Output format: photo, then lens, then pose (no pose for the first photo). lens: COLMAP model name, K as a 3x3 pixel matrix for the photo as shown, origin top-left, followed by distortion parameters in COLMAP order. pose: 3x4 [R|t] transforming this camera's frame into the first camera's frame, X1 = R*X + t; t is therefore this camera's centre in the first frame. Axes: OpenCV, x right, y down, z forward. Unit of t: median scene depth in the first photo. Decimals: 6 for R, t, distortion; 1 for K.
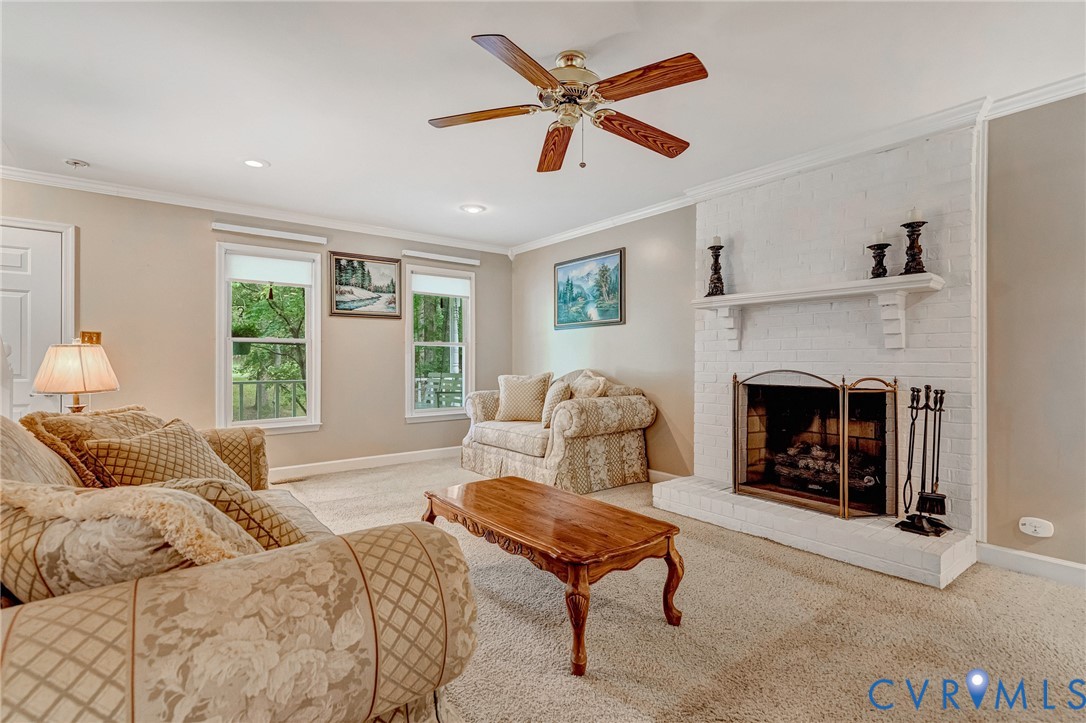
lens RADIAL K [[509.6, 0, 543.0], [0, 509.6, 356.5], [0, 0, 1]] dist [0.010830, -0.000184]
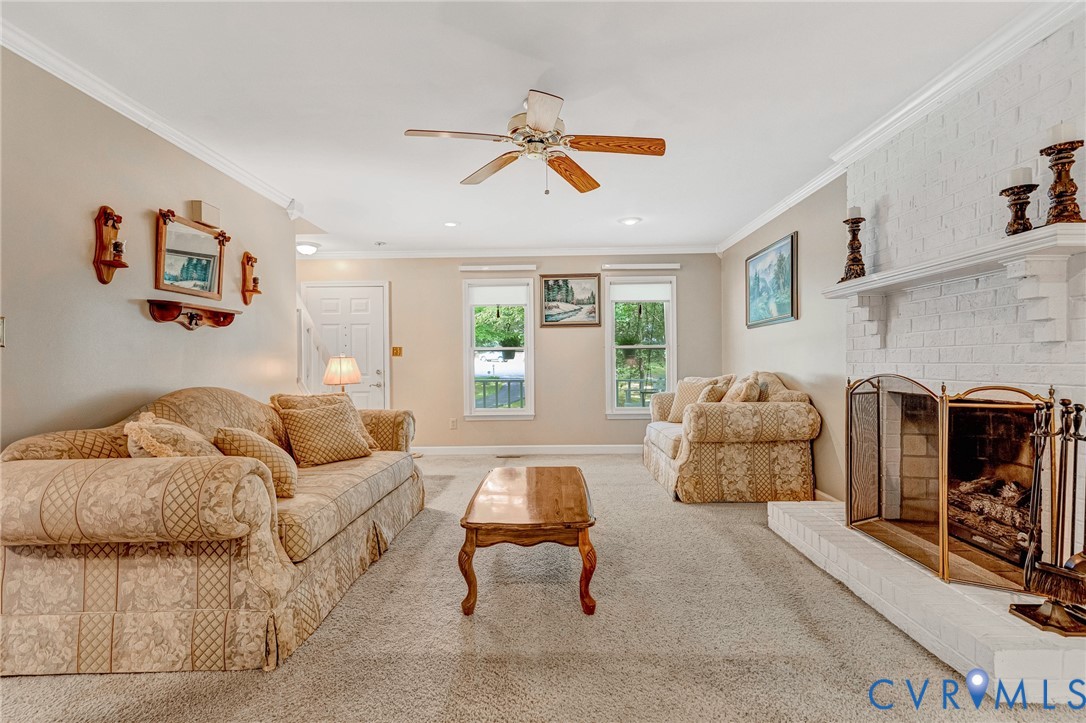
lens RADIAL K [[508.6, 0, 546.2], [0, 508.6, 361.7], [0, 0, 1]] dist [0.011021, -0.000268]
pose [[0.778092, -0.009390, -0.628080, 0.394953], [0.014976, 0.999881, 0.003604, -0.001551], [0.627972, -0.012211, 0.778140, 0.058394]]
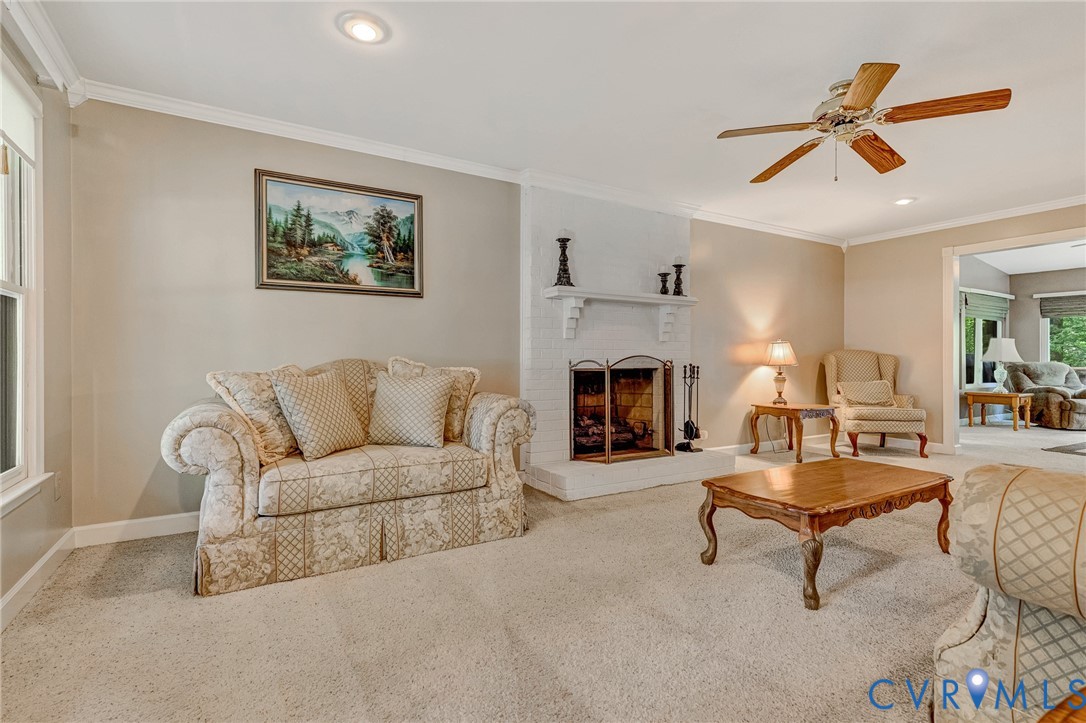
lens RADIAL K [[509.6, 0, 543.0], [0, 509.6, 356.5], [0, 0, 1]] dist [0.010830, -0.000184]
pose [[0.142098, -0.001366, 0.989852, -0.599738], [-0.013652, 0.999901, 0.003340, 0.020186], [-0.989758, -0.013988, 0.142065, 0.755529]]
